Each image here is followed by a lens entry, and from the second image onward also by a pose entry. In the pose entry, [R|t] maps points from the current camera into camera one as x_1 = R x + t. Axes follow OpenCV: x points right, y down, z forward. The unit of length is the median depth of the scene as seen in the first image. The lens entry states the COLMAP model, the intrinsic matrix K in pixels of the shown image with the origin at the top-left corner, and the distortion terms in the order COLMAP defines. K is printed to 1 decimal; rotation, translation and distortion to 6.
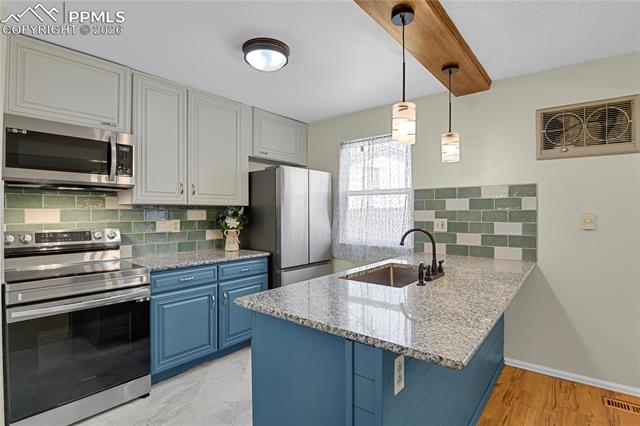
lens RADIAL K [[313.3, 0, 317.5], [0, 313.3, 212.5], [0, 0, 1]] dist [-0.022471, -0.003213]
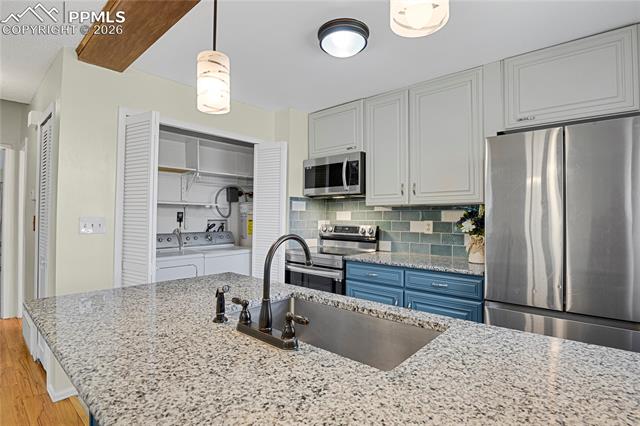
lens RADIAL K [[313.3, 0, 317.9], [0, 313.3, 211.2], [0, 0, 1]] dist [-0.022471, -0.003213]
pose [[-0.032011, -0.022716, -0.999229, 0.633135], [-0.009760, 0.999701, -0.022414, 0.021408], [0.999440, 0.009035, -0.032223, 0.814803]]
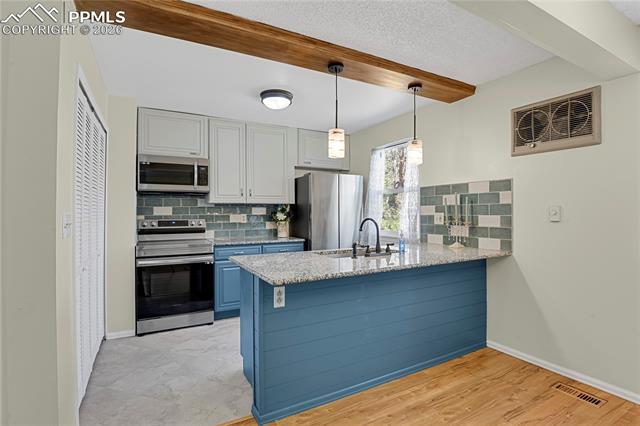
lens RADIAL K [[313.3, 0, 321.7], [0, 313.3, 211.3], [0, 0, 1]] dist [-0.022471, -0.003213]
pose [[0.927826, -0.004756, -0.372984, 0.487981], [0.003957, 0.999988, -0.002907, 0.019200], [0.372993, 0.001221, 0.927833, -0.231661]]
